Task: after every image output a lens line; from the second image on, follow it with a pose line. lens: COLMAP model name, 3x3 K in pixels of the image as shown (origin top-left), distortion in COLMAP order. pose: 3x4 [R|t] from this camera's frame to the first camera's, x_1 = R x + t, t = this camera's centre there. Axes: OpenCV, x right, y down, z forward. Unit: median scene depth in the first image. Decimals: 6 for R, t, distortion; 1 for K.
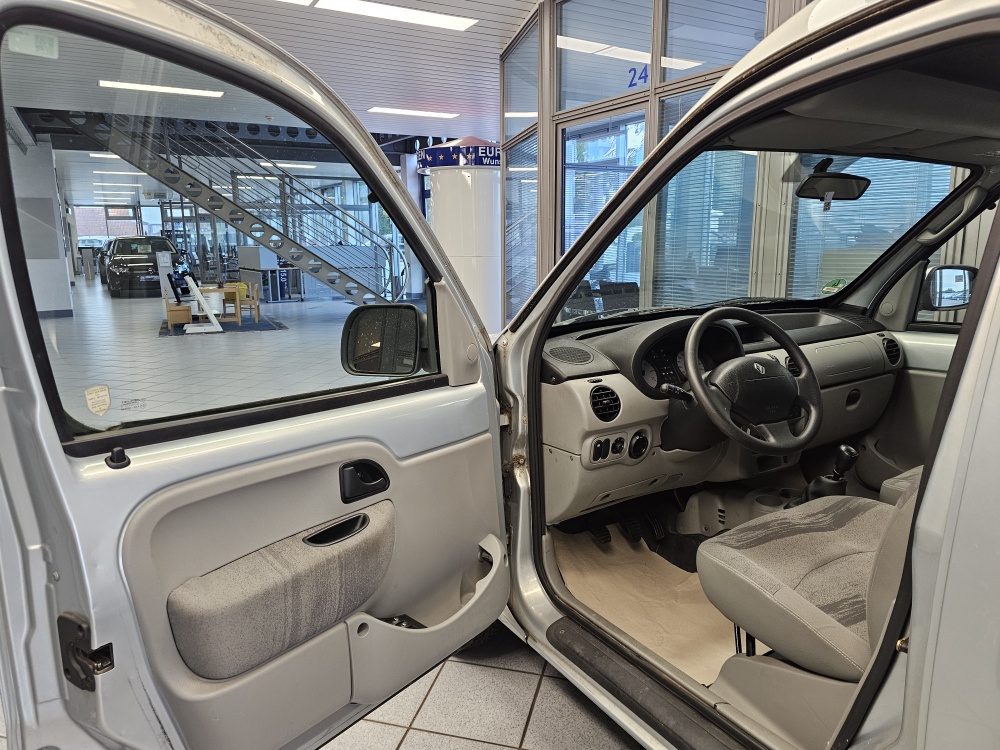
lens RADIAL K [[680.4, 0, 488.5], [0, 680.4, 358.6], [0, 0, 1]] dist [0.068789, -0.072726]
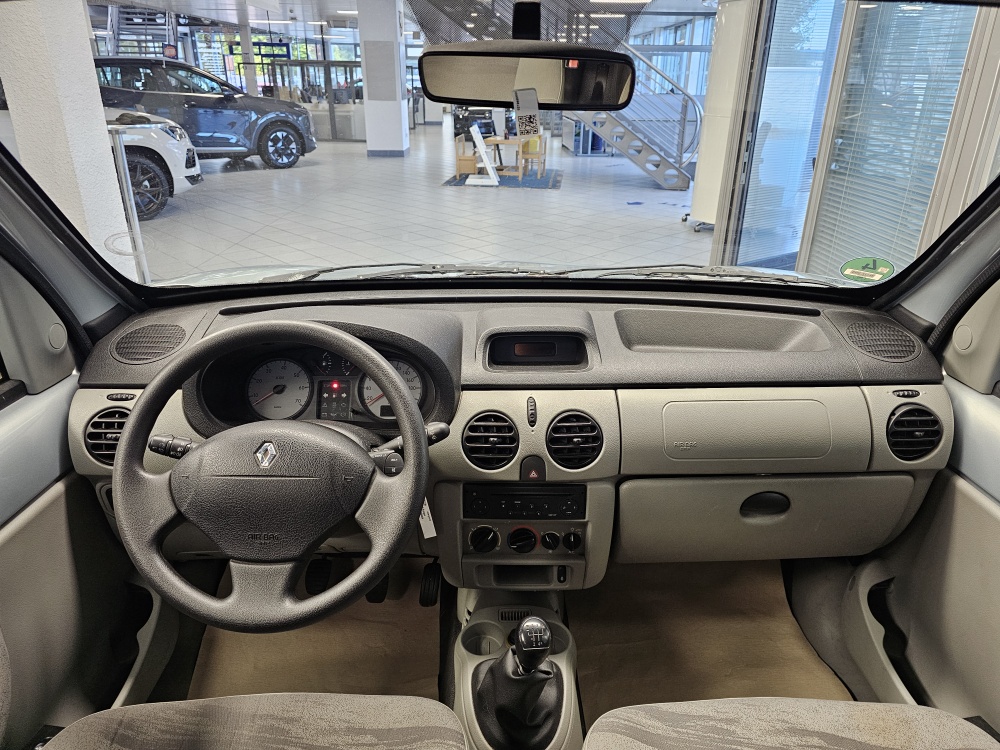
lens RADIAL K [[678.9, 0, 497.2], [0, 678.9, 363.0], [0, 0, 1]] dist [0.050643, -0.045633]
pose [[0.863047, 0.212527, -0.458237, 0.512004], [-0.108172, 0.963897, 0.243315, -0.131508], [0.493404, -0.160424, 0.854878, 0.438803]]
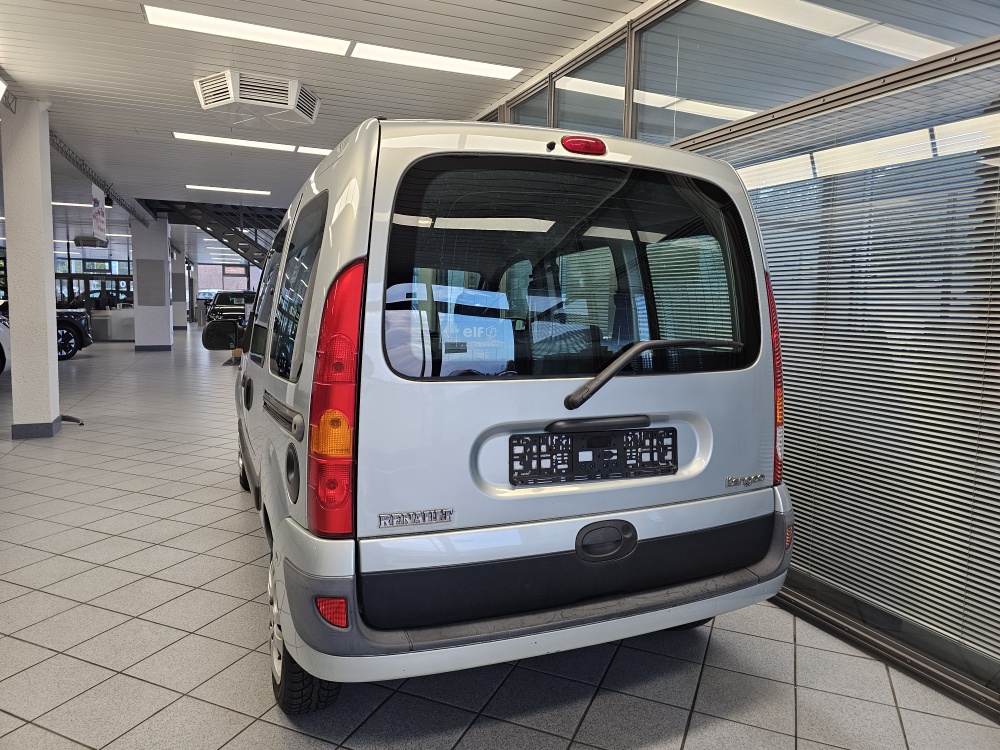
lens RADIAL K [[680.4, 0, 488.5], [0, 680.4, 358.6], [0, 0, 1]] dist [0.068789, -0.072726]
pose [[0.988078, 0.042752, -0.147902, 0.897384], [-0.055709, 0.994857, -0.084598, 0.149141], [0.143524, 0.091829, 0.985377, -0.919647]]
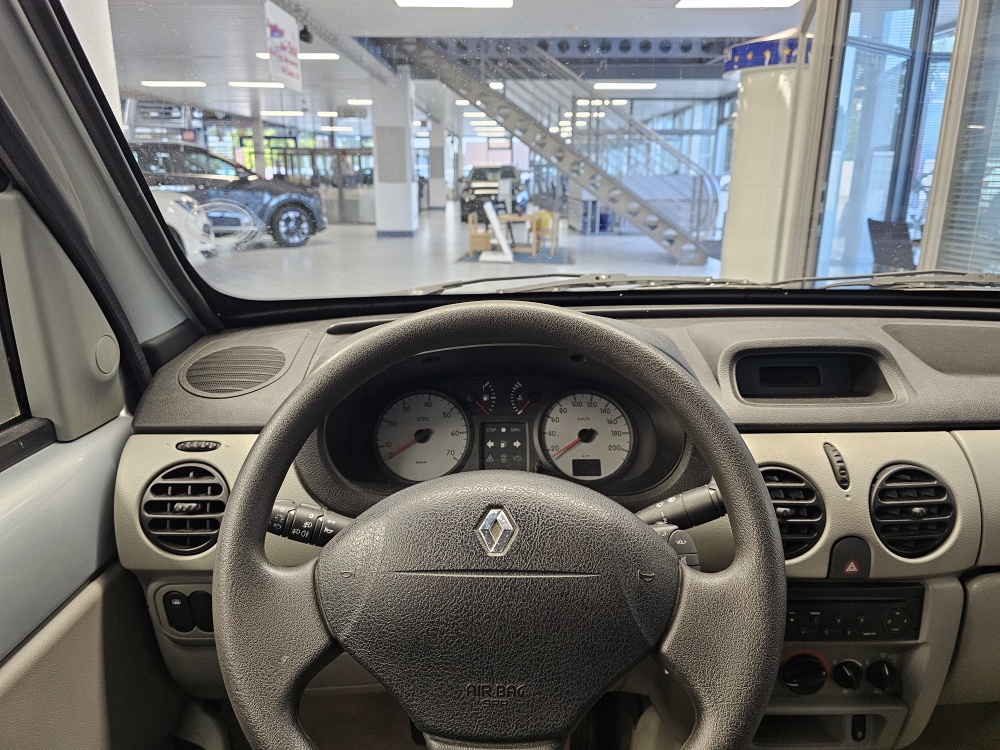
lens RADIAL K [[680.4, 0, 488.5], [0, 680.4, 358.6], [0, 0, 1]] dist [0.068789, -0.072726]
pose [[0.860964, 0.146375, -0.487150, 0.347712], [-0.100090, 0.987729, 0.119892, -0.060564], [0.498721, -0.054464, 0.865050, 0.505669]]
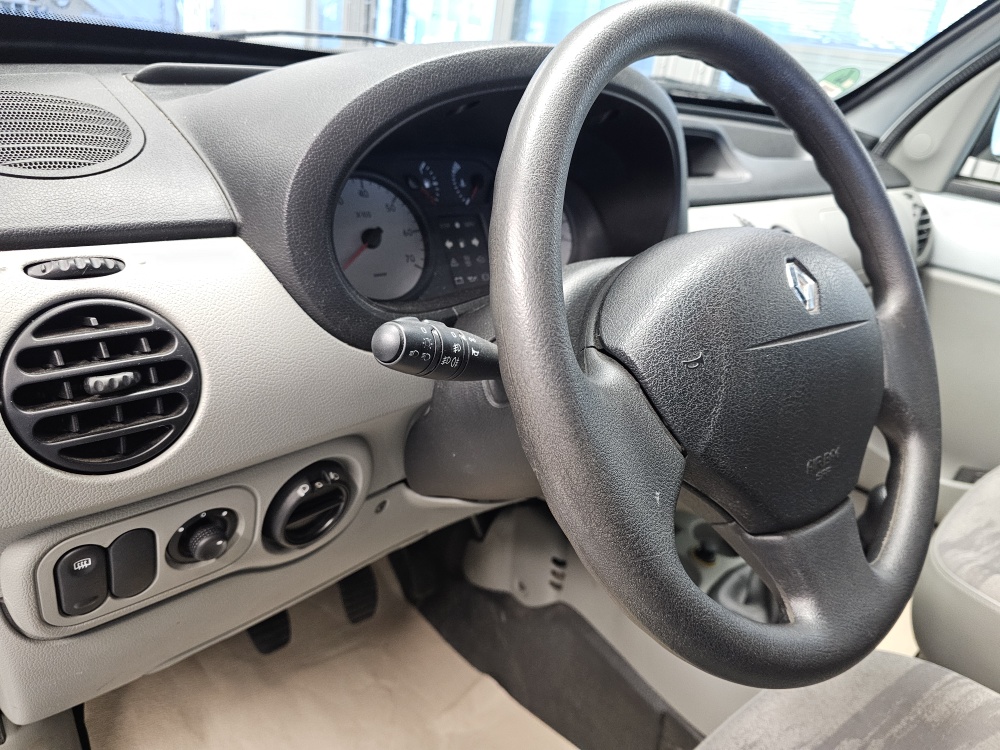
lens RADIAL K [[696.6, 0, 500.0], [0, 696.6, 375.0], [0, 0, 1]] dist [0.007246, -0.000697]
pose [[0.969509, 0.052851, 0.239288, 0.160996], [-0.114730, 0.960732, 0.252649, -0.003408], [-0.216539, -0.272399, 0.937502, 0.529384]]
